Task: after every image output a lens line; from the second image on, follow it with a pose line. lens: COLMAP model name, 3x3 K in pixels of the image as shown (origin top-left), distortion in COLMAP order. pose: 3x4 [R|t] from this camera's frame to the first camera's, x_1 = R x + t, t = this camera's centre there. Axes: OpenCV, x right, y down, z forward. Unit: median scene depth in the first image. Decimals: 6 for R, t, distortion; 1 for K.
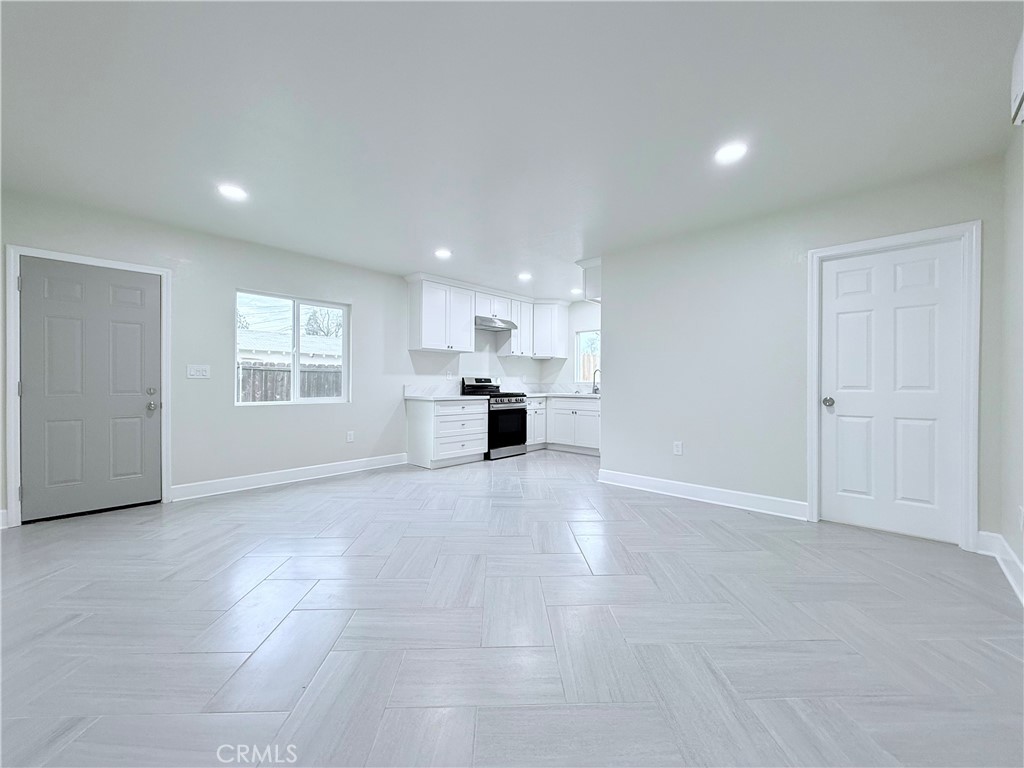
lens RADIAL K [[404.7, 0, 510.0], [0, 404.7, 384.9], [0, 0, 1]] dist [-0.001183, 0.000044]
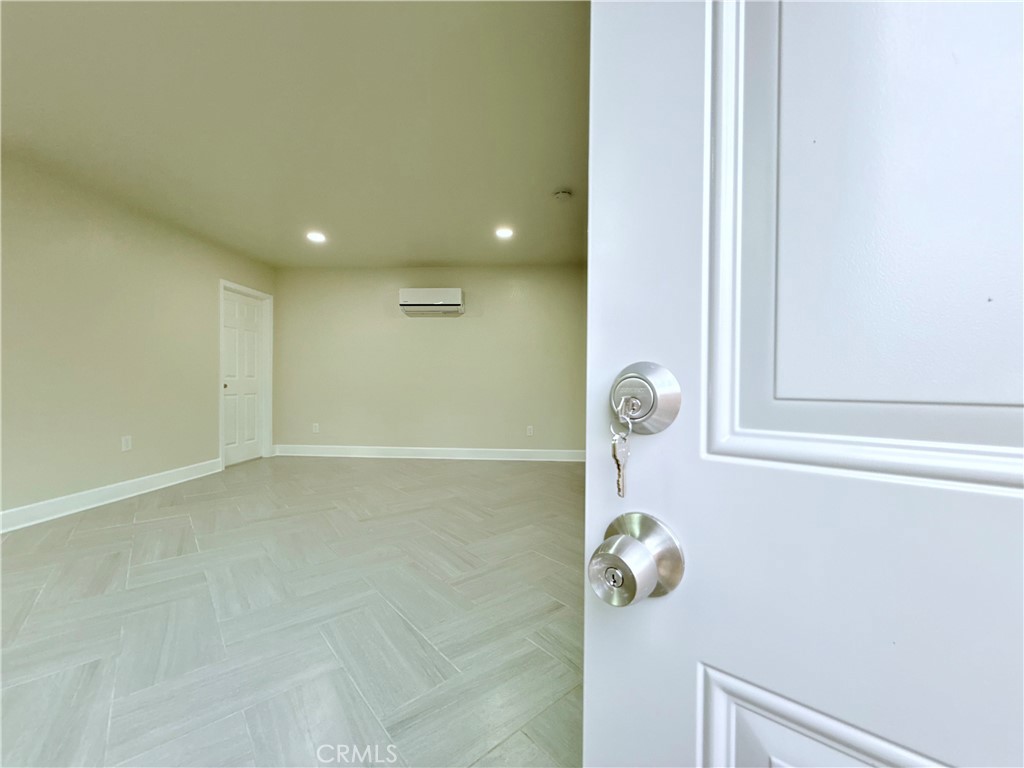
lens RADIAL K [[404.7, 0, 510.0], [0, 404.7, 384.9], [0, 0, 1]] dist [-0.001183, 0.000044]
pose [[-0.634505, -0.013844, 0.772795, -0.874103], [-0.005888, 0.999897, 0.013077, 0.010884], [-0.772896, 0.003747, -0.634522, 0.986934]]
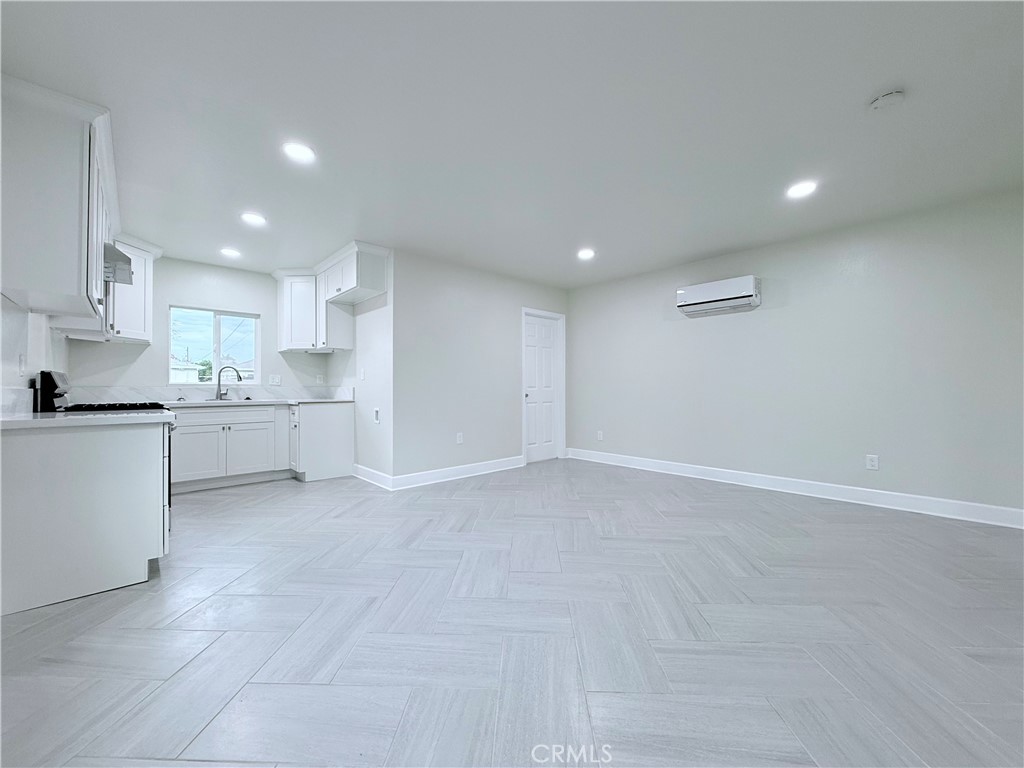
lens RADIAL K [[407.1, 0, 512.0], [0, 407.1, 384.0], [0, 0, 1]] dist [-0.001823, 0.000357]
pose [[0.069085, 0.006223, 0.997591, -0.856889], [0.006428, 0.999957, -0.006683, 0.002897], [-0.997590, 0.006875, 0.069042, 0.820562]]
